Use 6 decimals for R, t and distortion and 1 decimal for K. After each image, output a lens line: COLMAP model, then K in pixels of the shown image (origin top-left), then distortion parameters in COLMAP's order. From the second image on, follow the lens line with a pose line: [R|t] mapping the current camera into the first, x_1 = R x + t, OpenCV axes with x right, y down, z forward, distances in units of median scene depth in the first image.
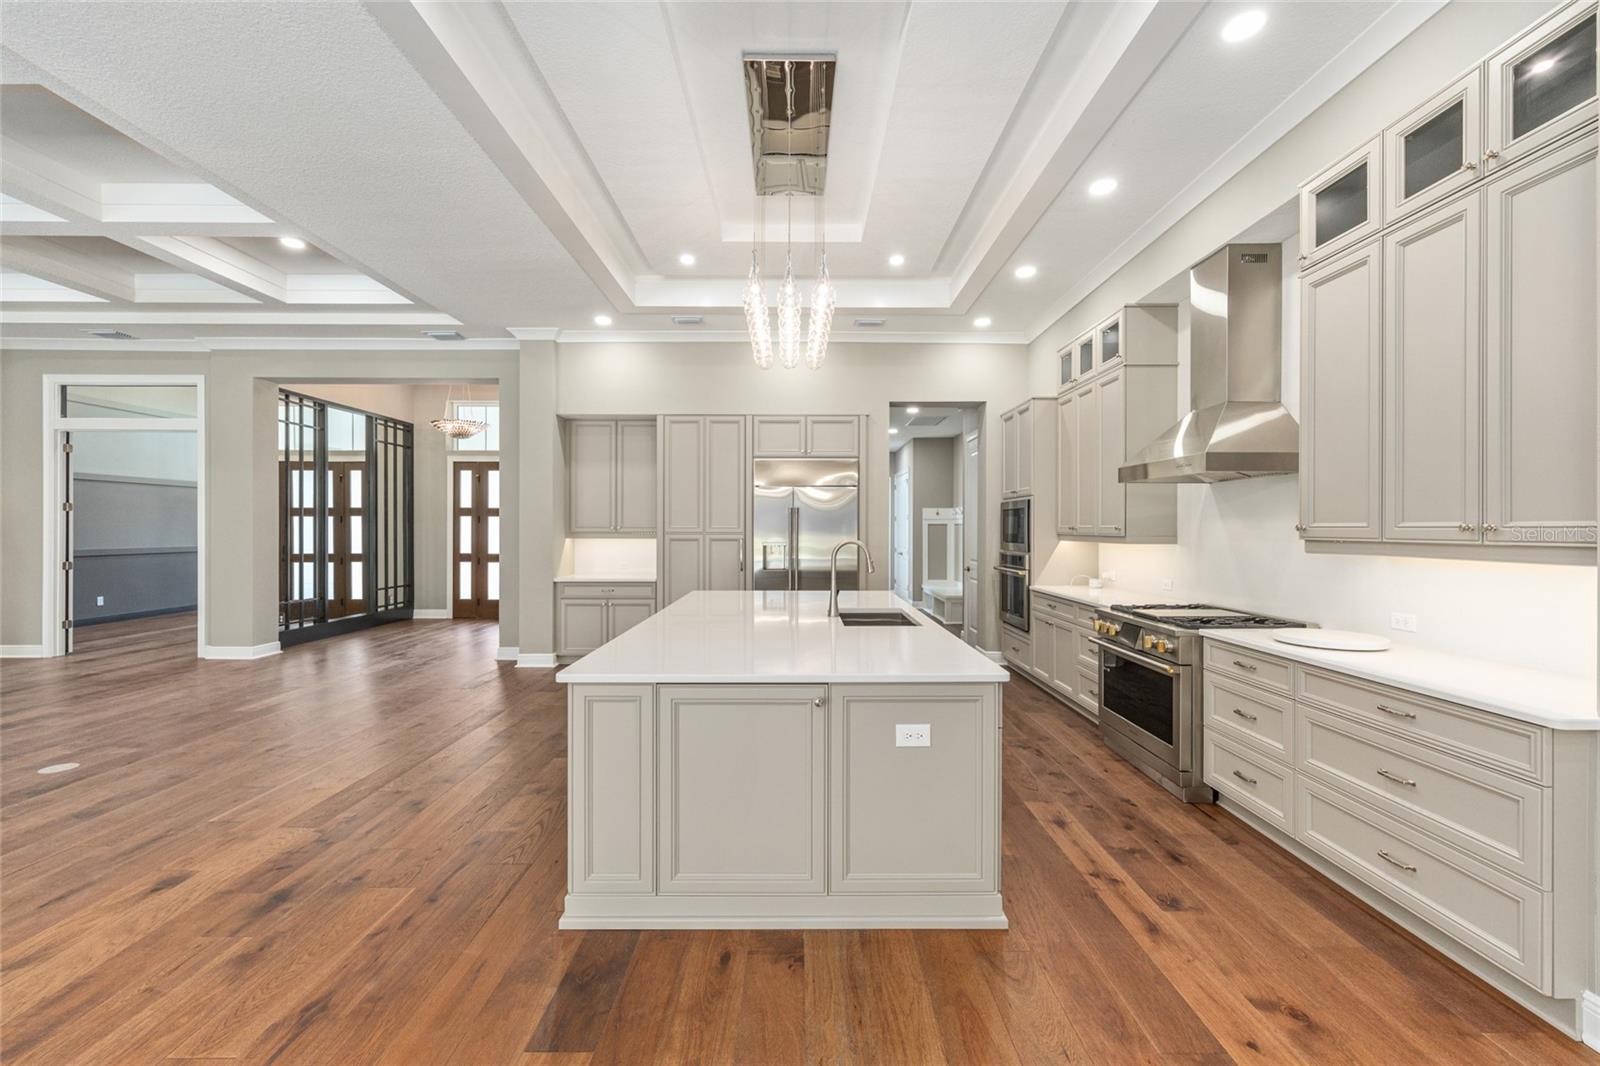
lens RADIAL K [[647.8, 0, 808.8], [0, 647.8, 527.2], [0, 0, 1]] dist [0.001291, 0.000363]
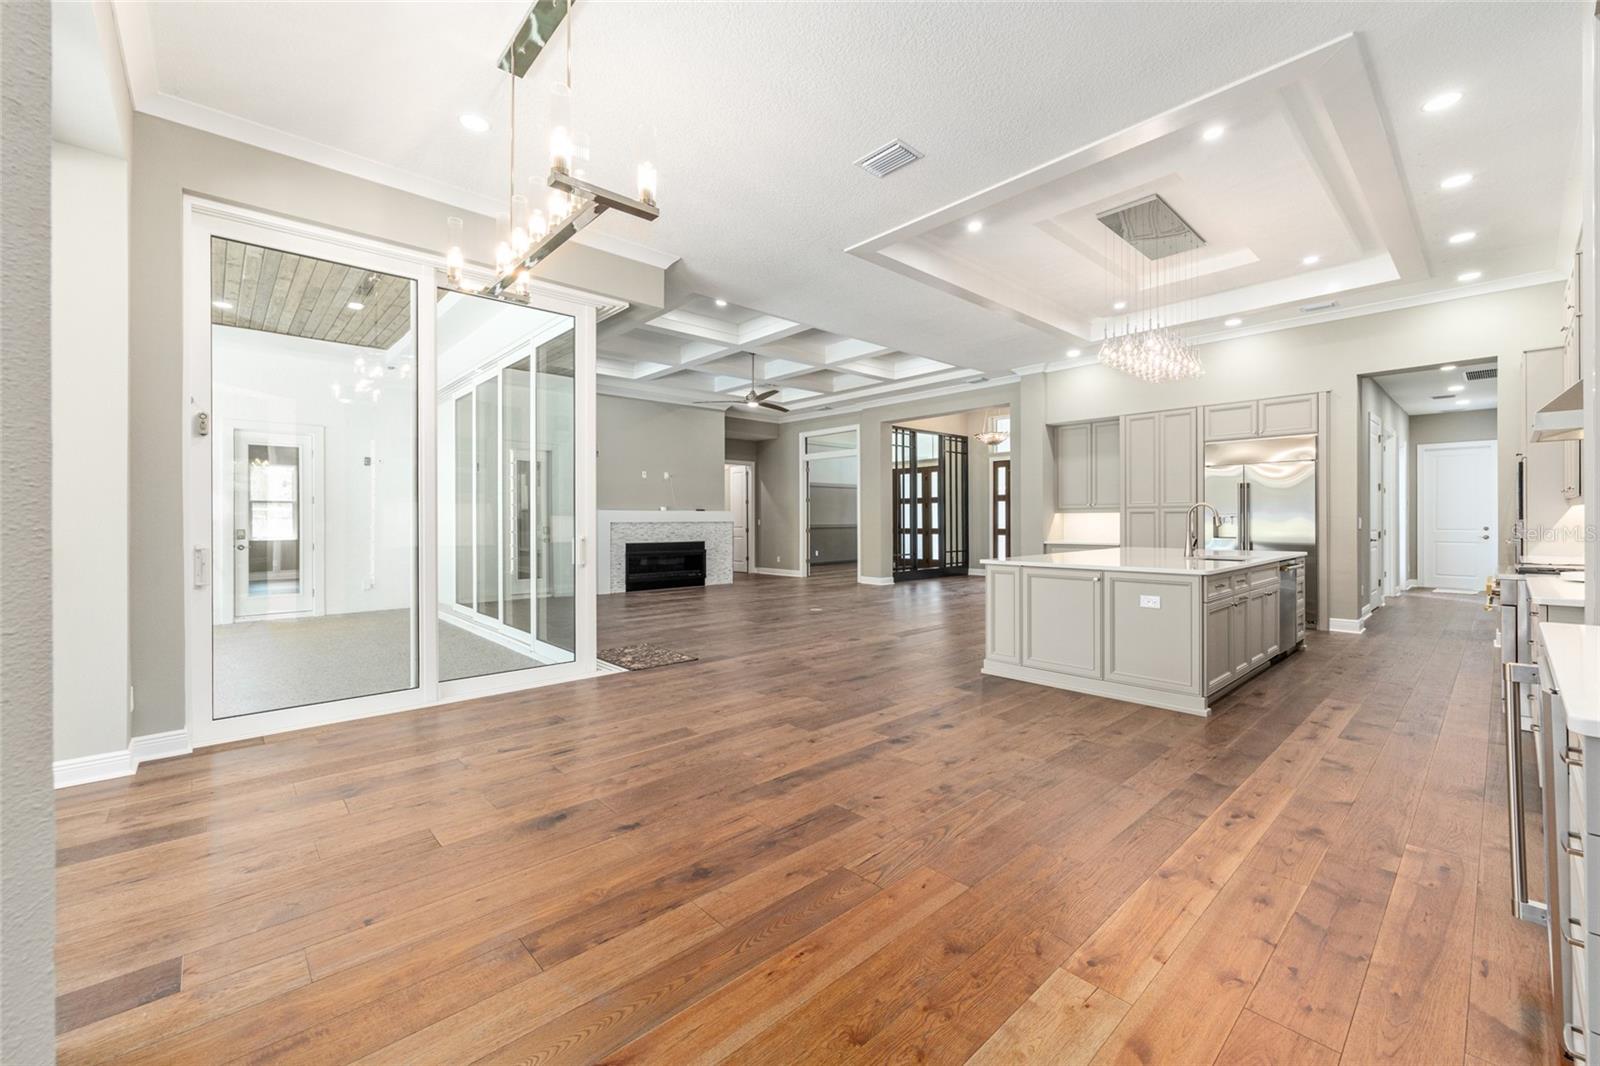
lens RADIAL K [[647.8, 0, 807.0], [0, 647.8, 519.1], [0, 0, 1]] dist [0.001291, 0.000363]
pose [[0.677306, -0.004414, -0.735688, 0.241430], [0.006298, 0.999980, -0.000202, 0.022837], [0.735675, -0.004496, 0.677320, -0.270131]]
